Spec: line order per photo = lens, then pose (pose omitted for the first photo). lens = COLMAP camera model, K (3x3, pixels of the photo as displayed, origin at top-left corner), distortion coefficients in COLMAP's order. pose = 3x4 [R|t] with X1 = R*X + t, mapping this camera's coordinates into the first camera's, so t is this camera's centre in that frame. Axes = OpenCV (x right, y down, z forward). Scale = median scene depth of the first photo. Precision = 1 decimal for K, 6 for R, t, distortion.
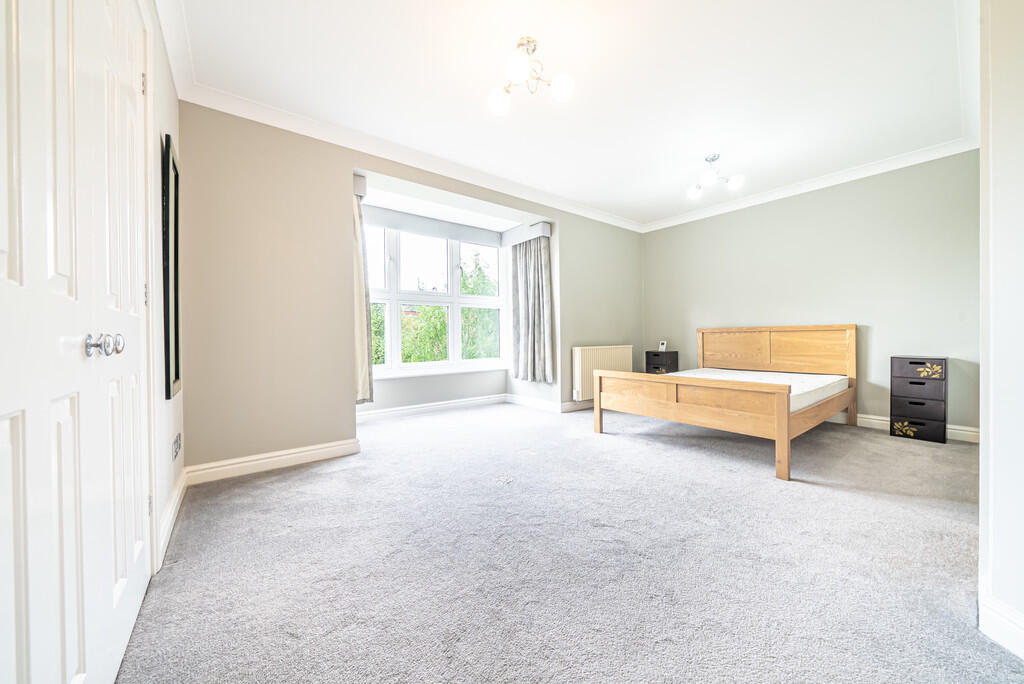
lens RADIAL K [[359.6, 0, 512.0], [0, 359.6, 342.0], [0, 0, 1]] dist [0.000016, -0.000030]
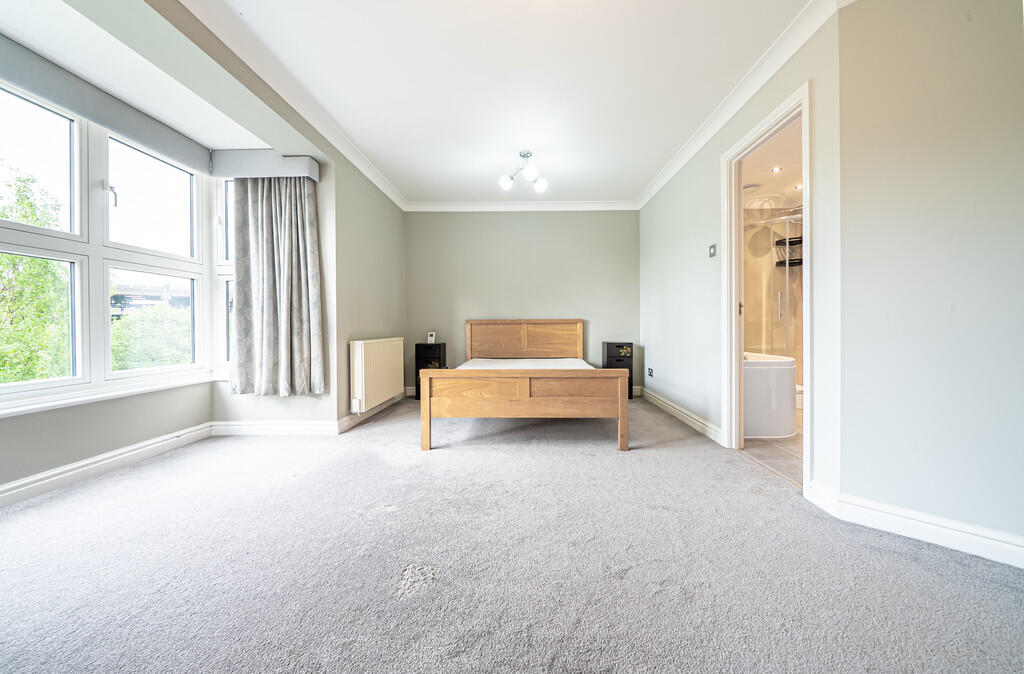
lens RADIAL K [[364.9, 0, 514.3], [0, 364.9, 328.4], [0, 0, 1]] dist [-0.005551, -0.000057]
pose [[0.633543, 0.004136, 0.773697, -0.195841], [0.007438, 0.999907, -0.011436, -0.000599], [-0.773672, 0.013000, 0.633453, 0.269497]]
